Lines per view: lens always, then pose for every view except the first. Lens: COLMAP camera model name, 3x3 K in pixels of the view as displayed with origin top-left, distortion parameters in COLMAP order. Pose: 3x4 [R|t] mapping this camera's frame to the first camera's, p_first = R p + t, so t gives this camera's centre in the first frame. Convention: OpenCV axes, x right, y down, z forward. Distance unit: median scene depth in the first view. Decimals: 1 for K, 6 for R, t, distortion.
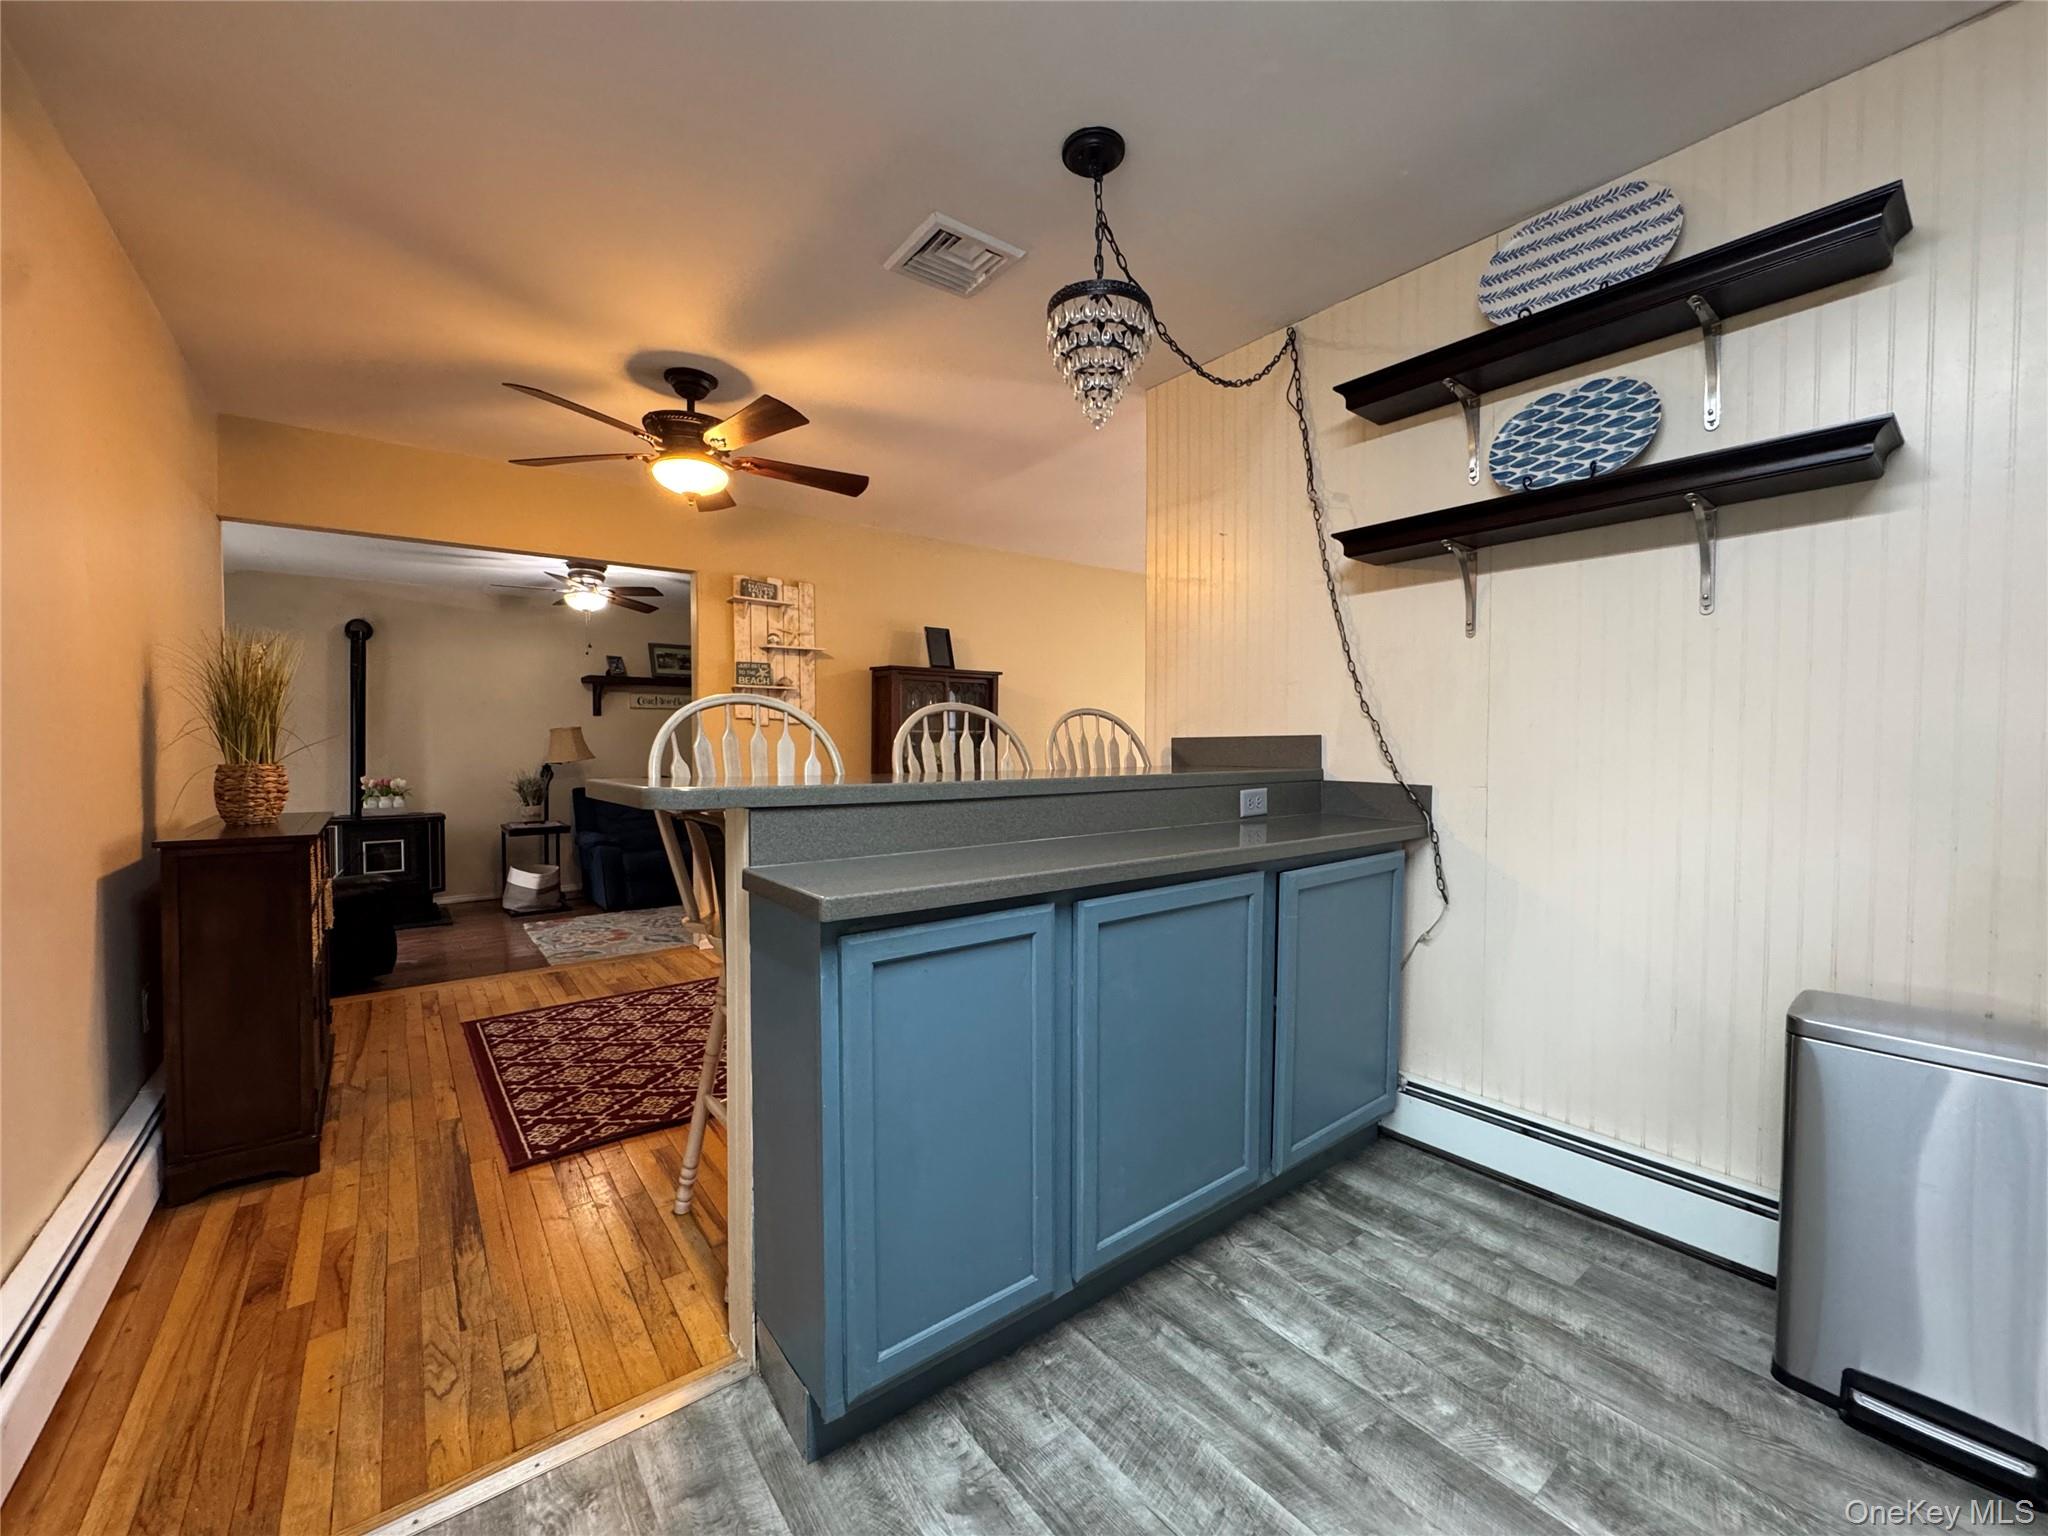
lens RADIAL K [[815.6, 0, 1029.1], [0, 815.6, 760.1], [0, 0, 1]] dist [-0.002779, 0.000575]
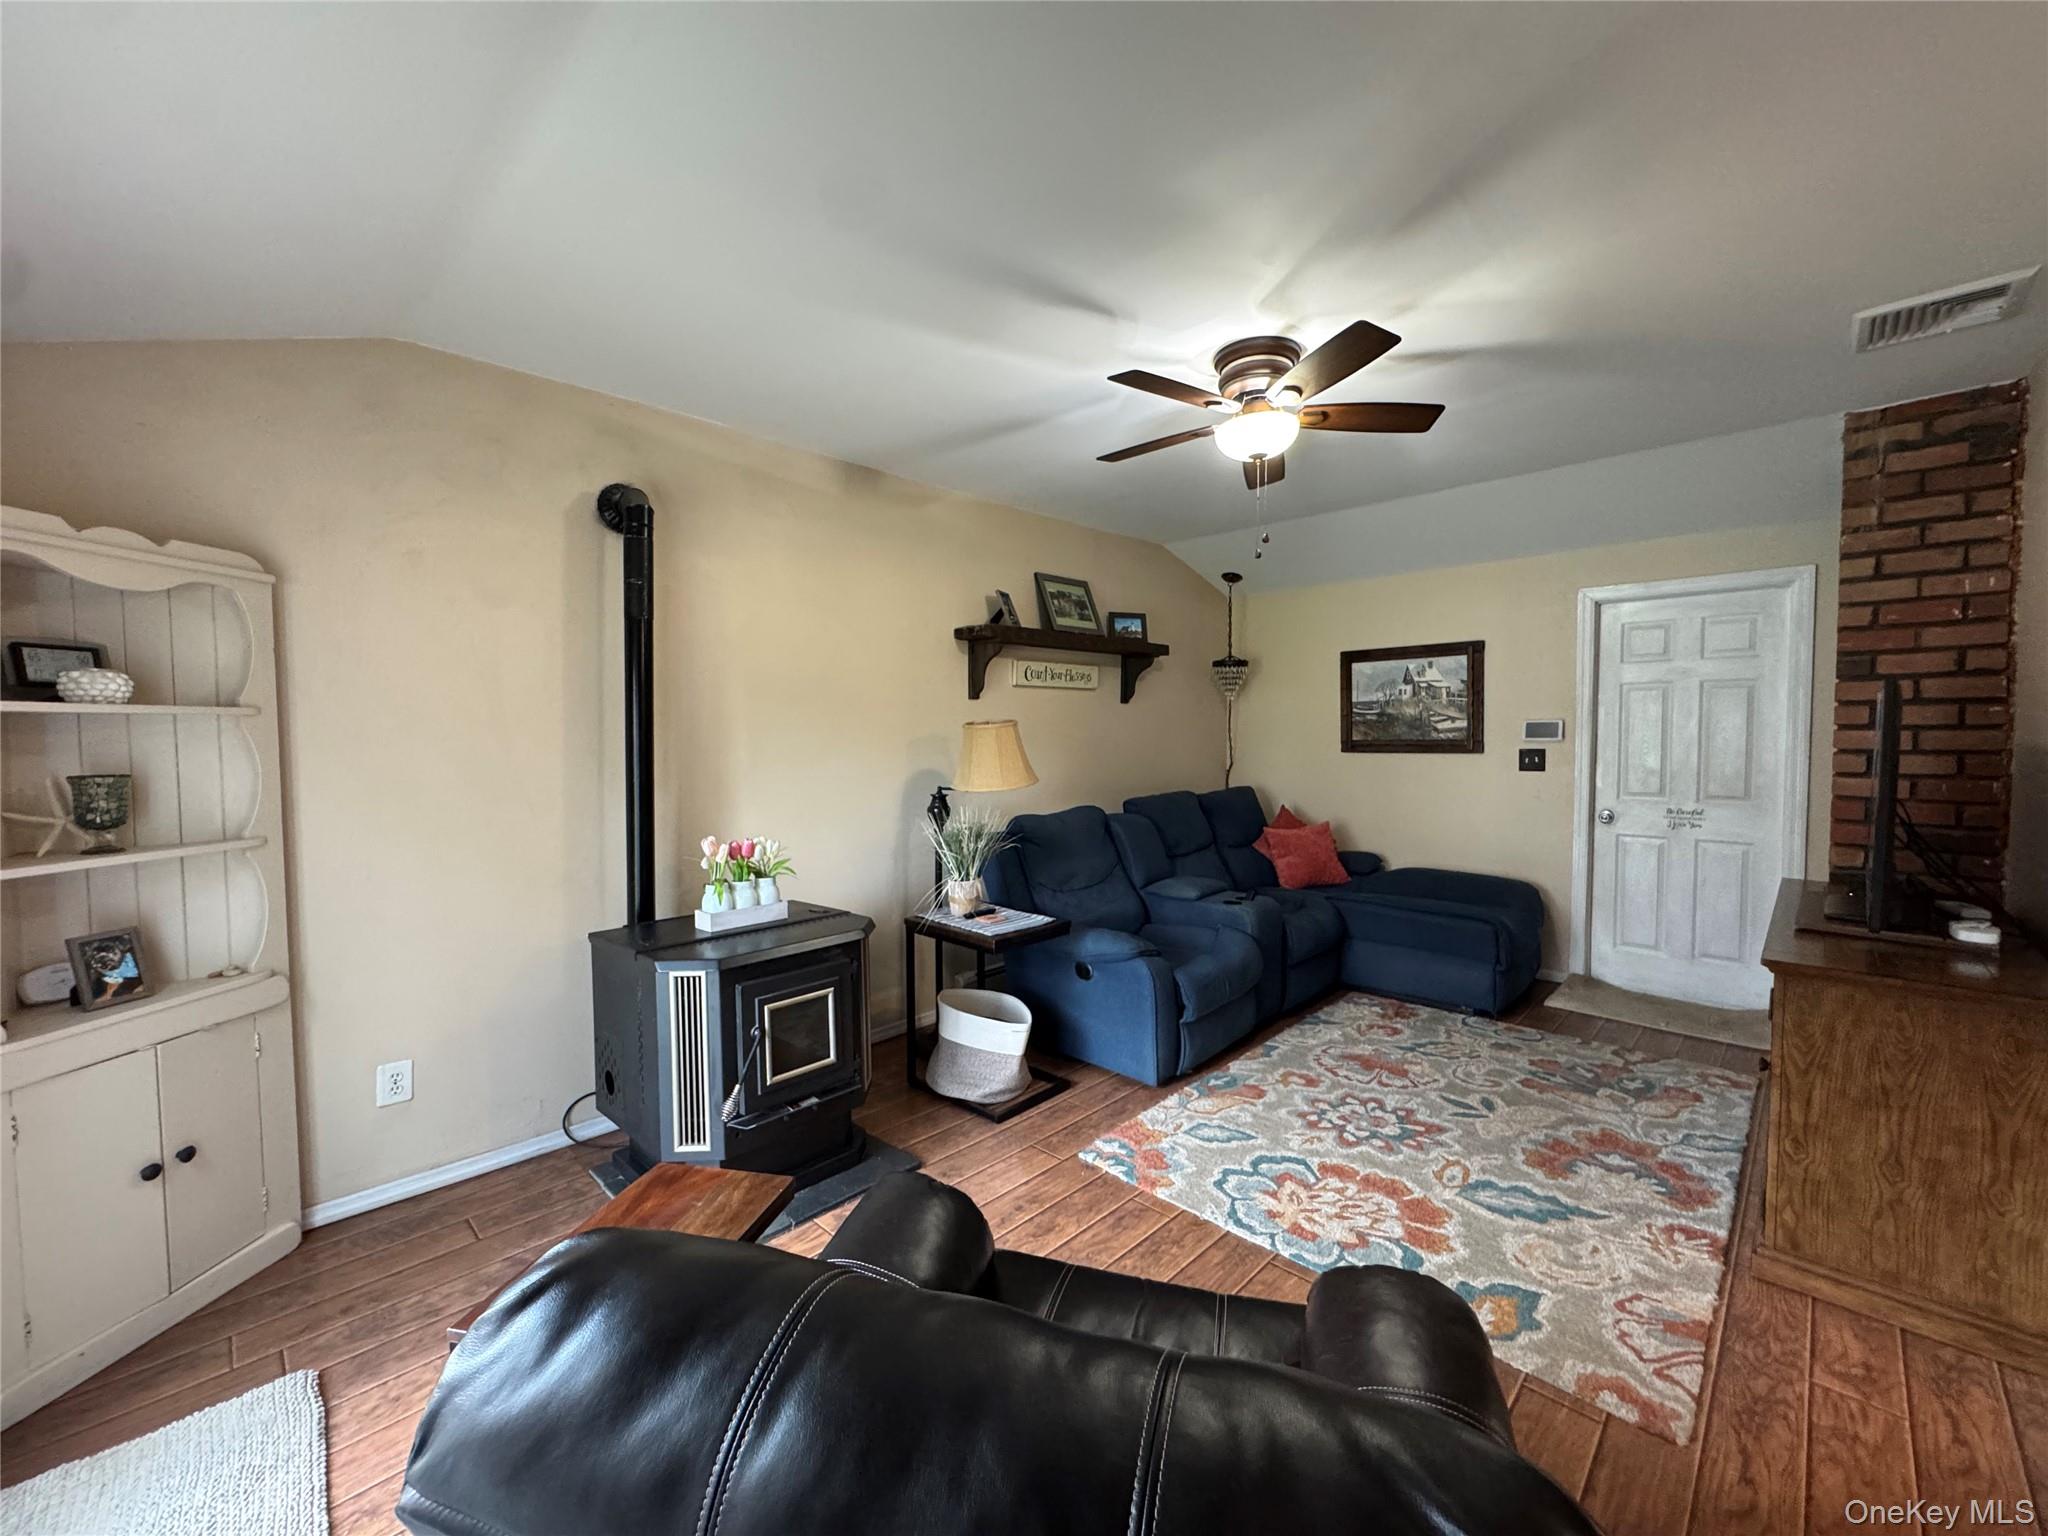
lens RADIAL K [[815.6, 0, 1032.0], [0, 815.6, 770.2], [0, 0, 1]] dist [-0.002779, 0.000575]
pose [[0.993781, -0.016141, 0.110176, -0.635857], [0.013611, 0.999627, 0.023684, -0.021810], [-0.110517, -0.022037, 0.993630, 0.512900]]
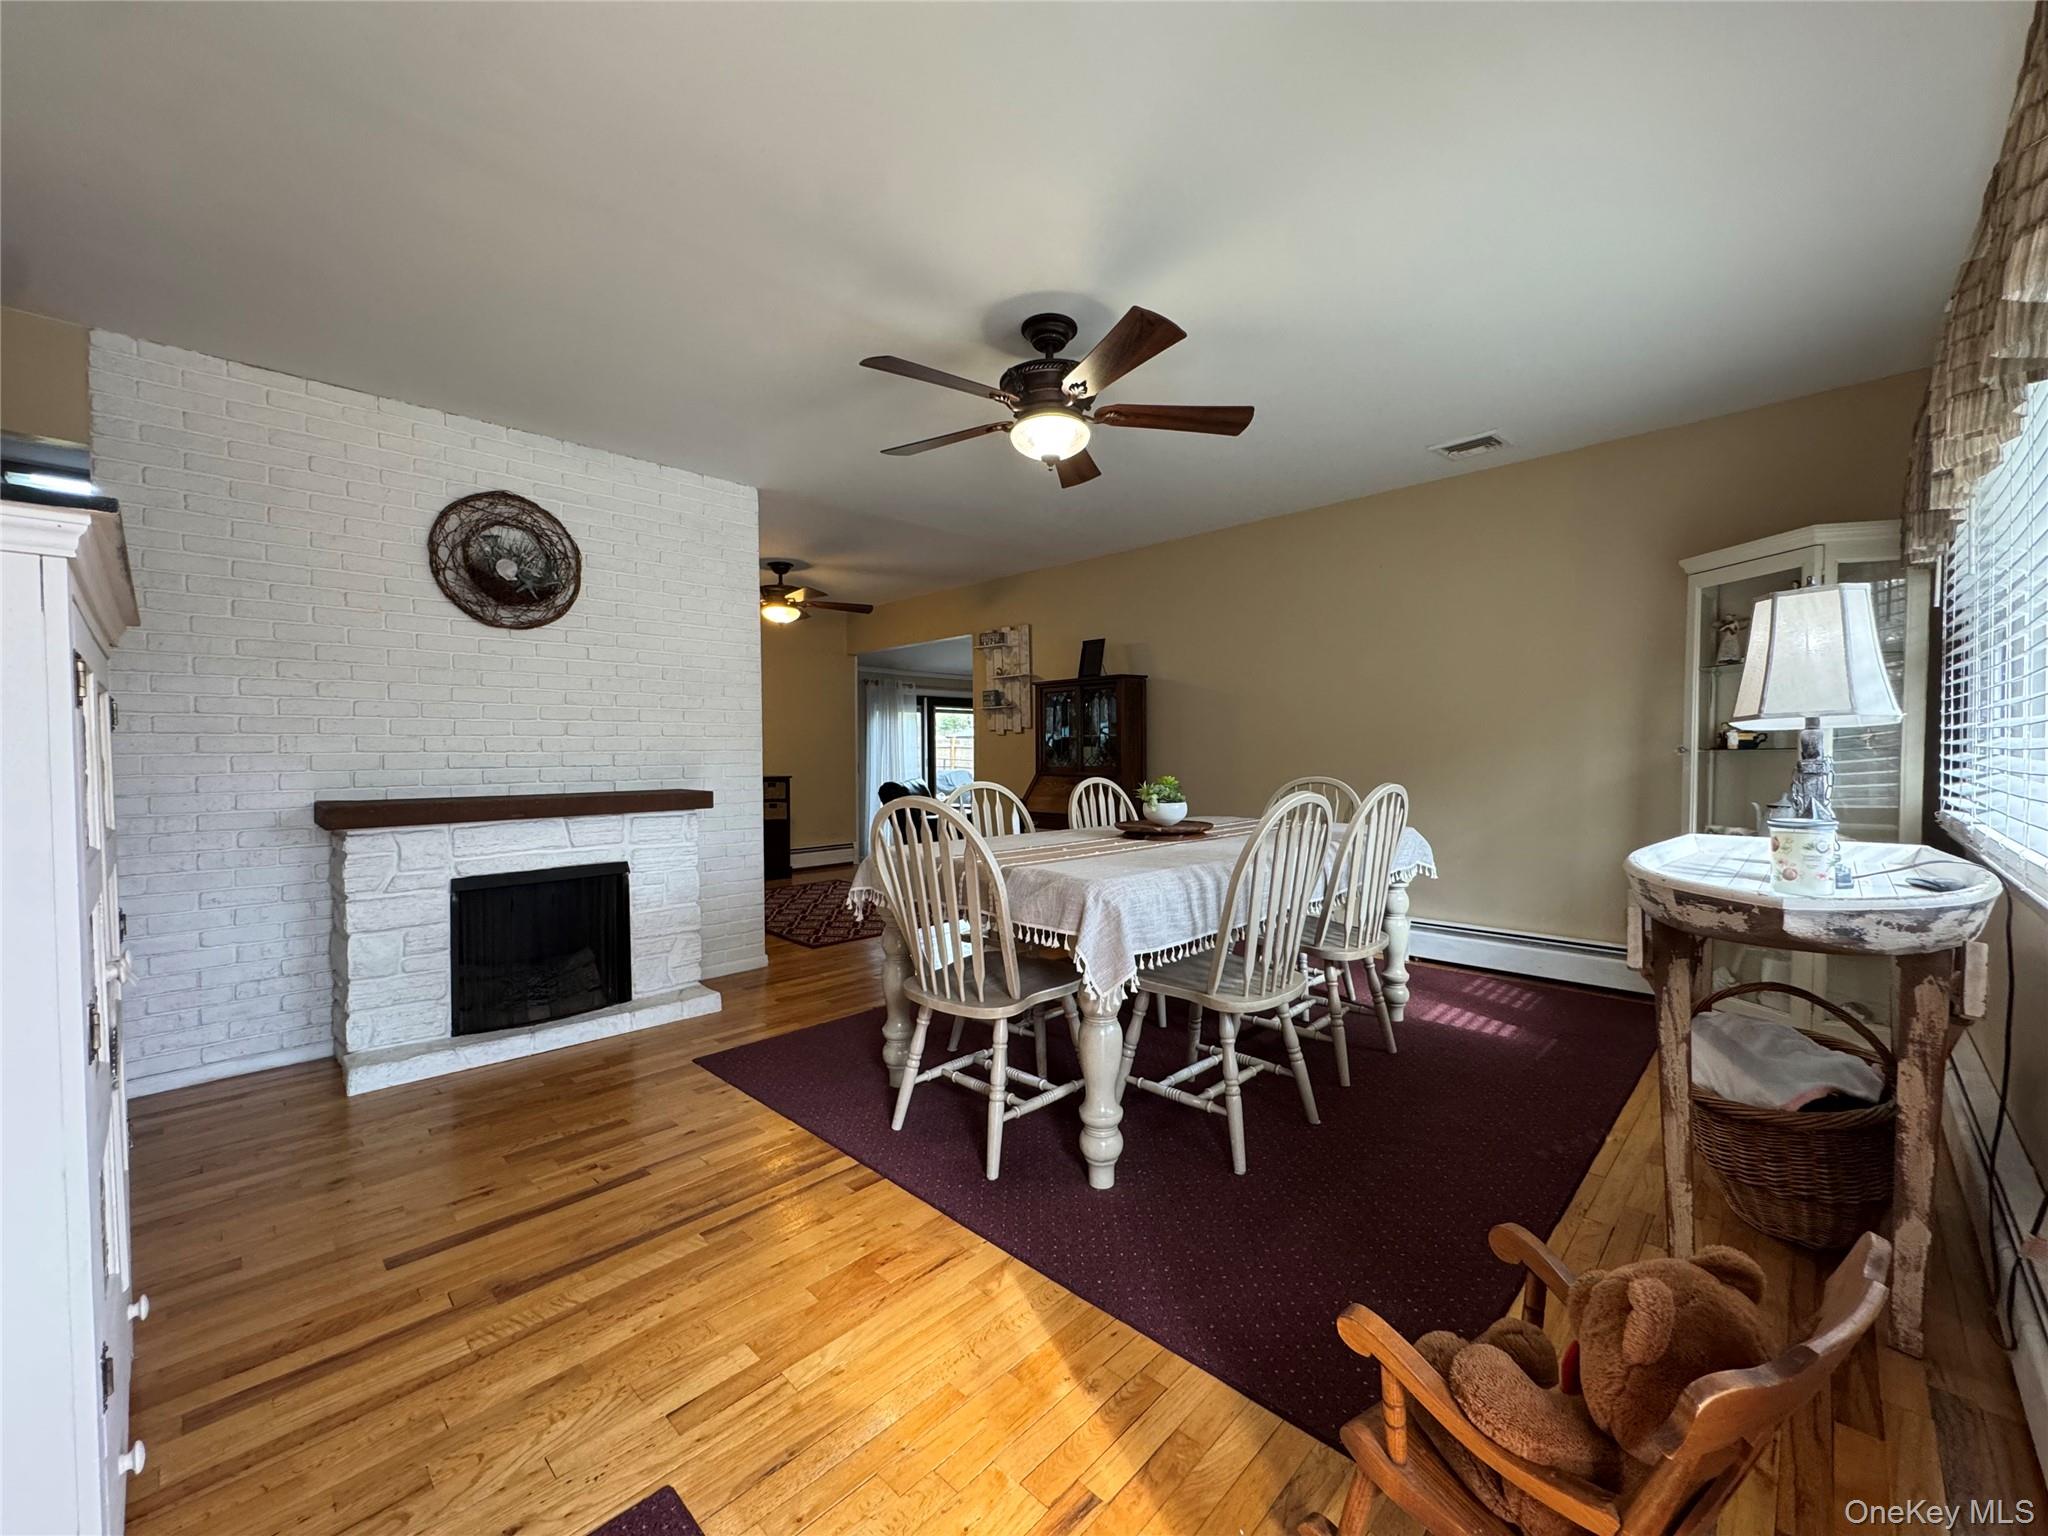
lens RADIAL K [[815.6, 0, 1025.0], [0, 815.6, 768.0], [0, 0, 1]] dist [-0.002779, 0.000575]
pose [[0.121218, 0.016688, -0.992486, 1.407952], [-0.014819, 0.999778, 0.015001, -0.005033], [0.992515, 0.012889, 0.121439, 1.125327]]
